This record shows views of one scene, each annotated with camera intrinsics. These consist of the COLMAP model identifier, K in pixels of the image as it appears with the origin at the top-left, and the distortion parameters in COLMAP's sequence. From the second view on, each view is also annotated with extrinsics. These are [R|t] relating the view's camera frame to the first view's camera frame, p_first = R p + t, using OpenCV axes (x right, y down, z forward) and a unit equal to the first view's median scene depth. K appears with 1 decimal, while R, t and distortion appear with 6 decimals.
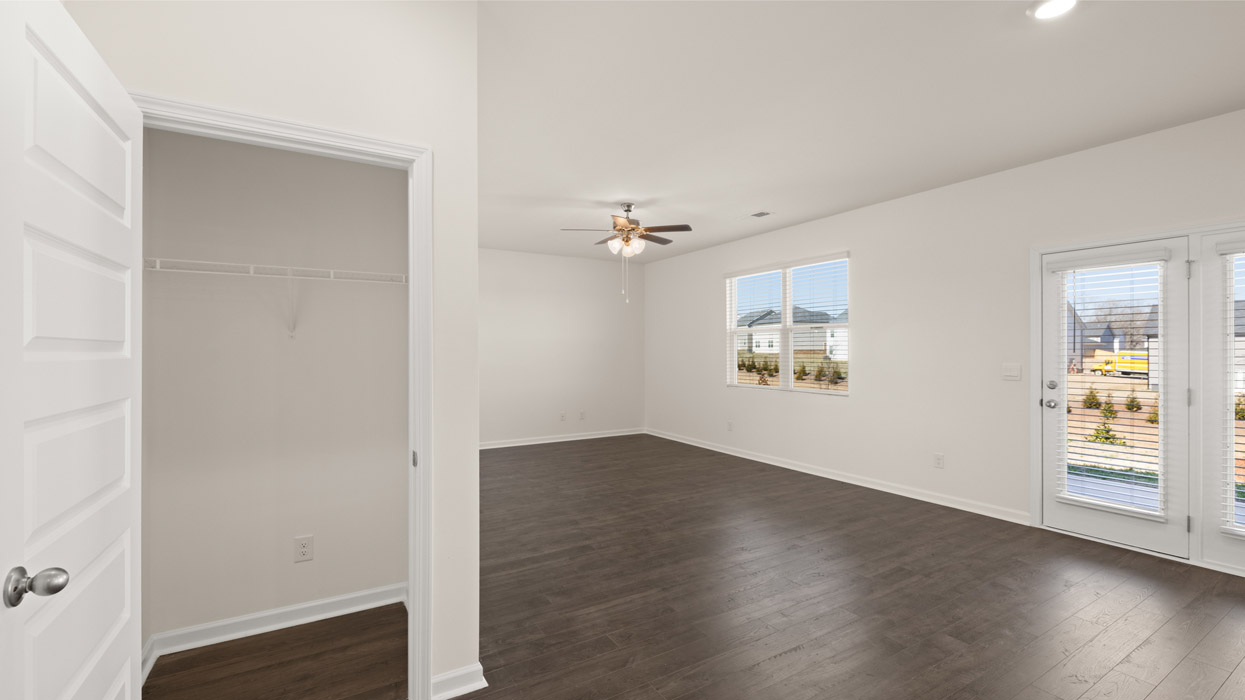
lens RADIAL K [[518.4, 0, 614.2], [0, 518.4, 346.5], [0, 0, 1]] dist [-0.005843, 0.000453]
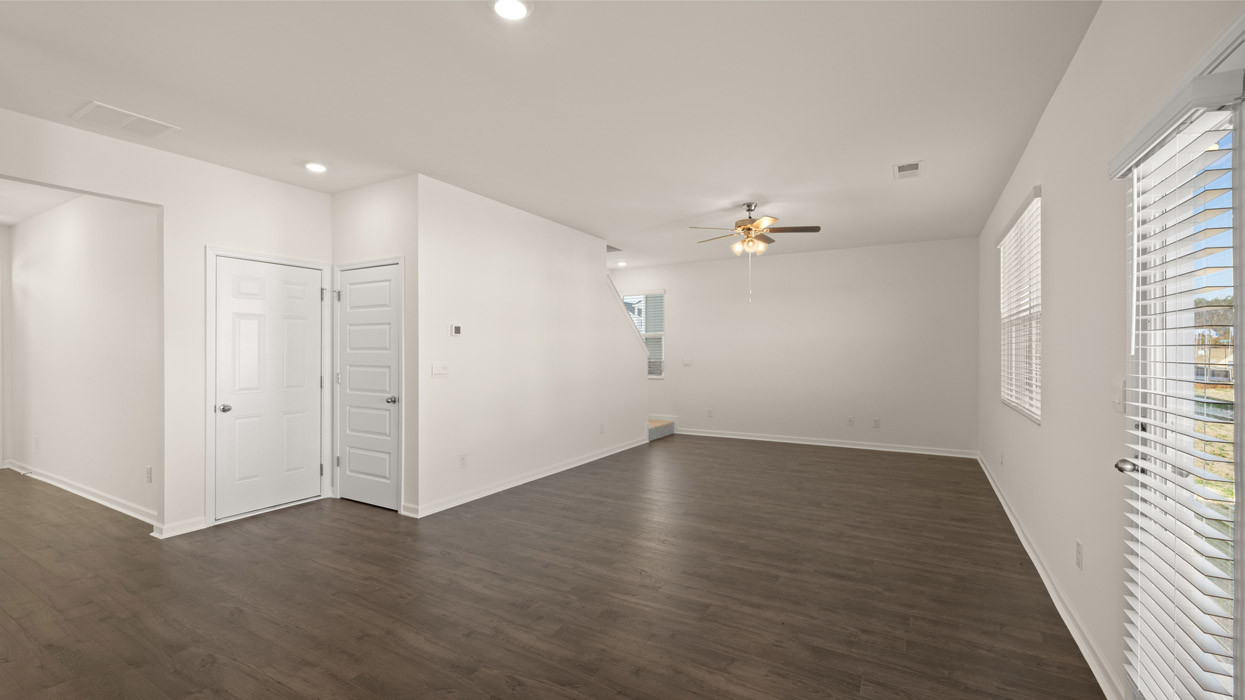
lens RADIAL K [[518.4, 0, 623.4], [0, 518.4, 353.8], [0, 0, 1]] dist [-0.005843, 0.000453]
pose [[0.498480, 0.009640, -0.866848, 0.946533], [0.005724, 0.999880, 0.014411, -0.001712], [0.866883, -0.012146, 0.498365, 0.352032]]
